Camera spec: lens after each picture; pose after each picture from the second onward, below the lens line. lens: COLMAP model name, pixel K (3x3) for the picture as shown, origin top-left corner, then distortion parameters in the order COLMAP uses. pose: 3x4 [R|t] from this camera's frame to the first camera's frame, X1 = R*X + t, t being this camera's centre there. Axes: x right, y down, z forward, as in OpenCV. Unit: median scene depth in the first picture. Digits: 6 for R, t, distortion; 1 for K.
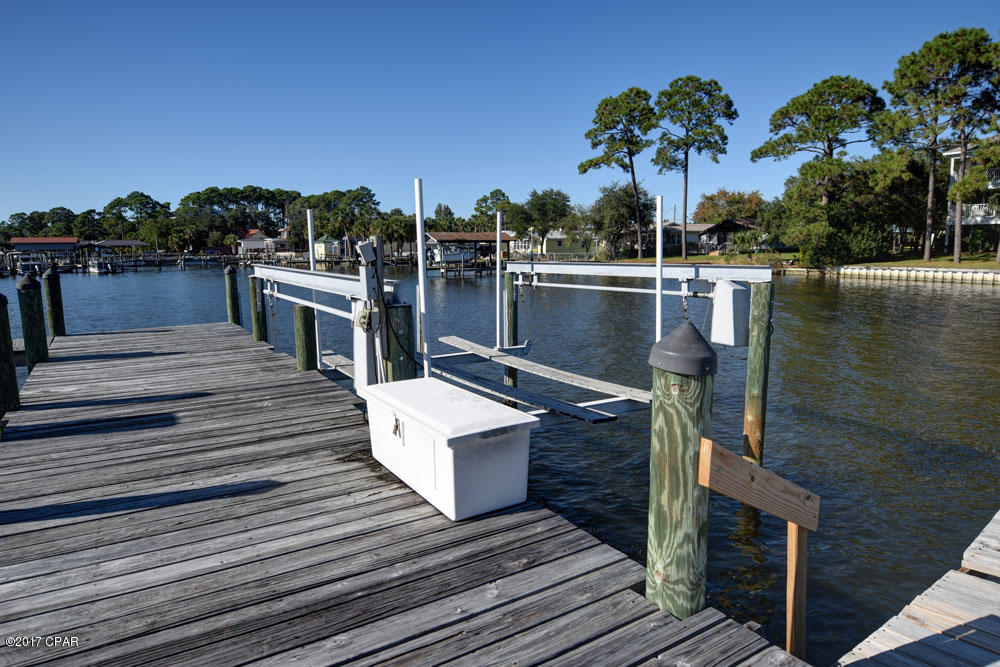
lens RADIAL K [[607.2, 0, 501.4], [0, 607.2, 326.9], [0, 0, 1]] dist [-0.004578, -0.012378]
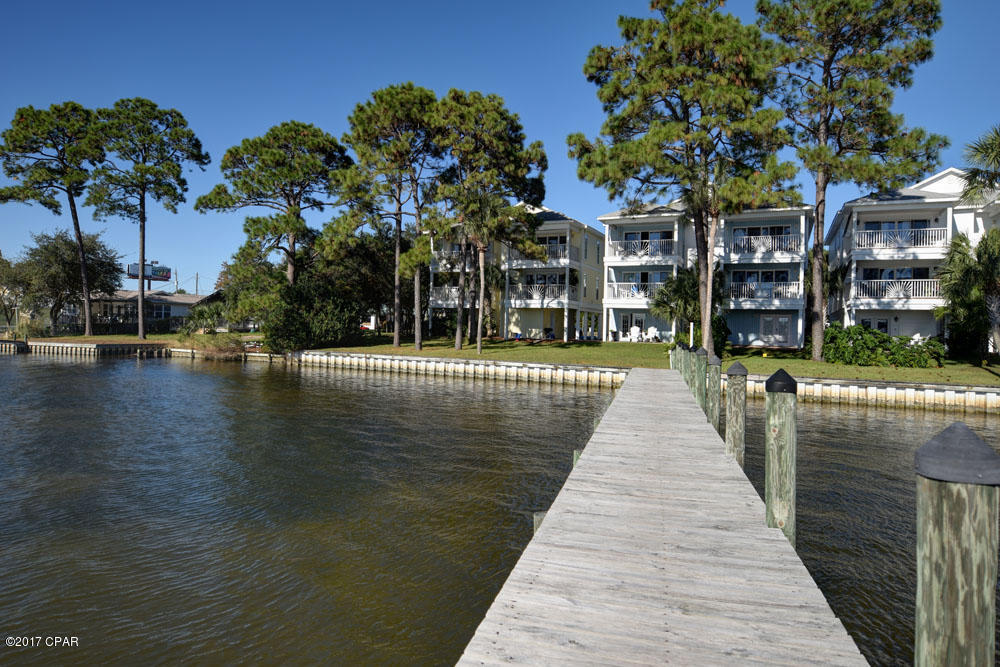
lens RADIAL K [[607.2, 0, 501.4], [0, 607.2, 326.9], [0, 0, 1]] dist [-0.004578, -0.012378]
pose [[0.798304, 0.030565, 0.601479, 0.284806], [0.046632, 0.992576, -0.112331, -0.030313], [-0.600447, 0.117722, 0.790952, 0.209680]]
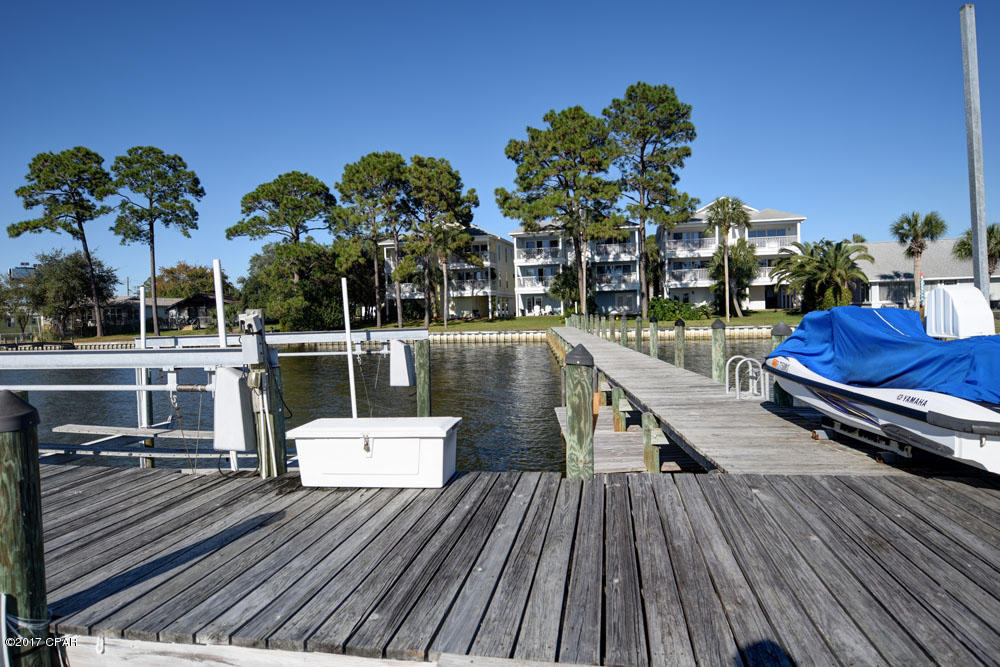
lens RADIAL K [[607.2, 0, 501.4], [0, 607.2, 326.9], [0, 0, 1]] dist [-0.004578, -0.012378]
pose [[0.660949, -0.031560, 0.749767, -0.064480], [0.121710, 0.990395, -0.065603, 0.001739], [-0.740496, 0.134615, 0.658442, -0.011535]]
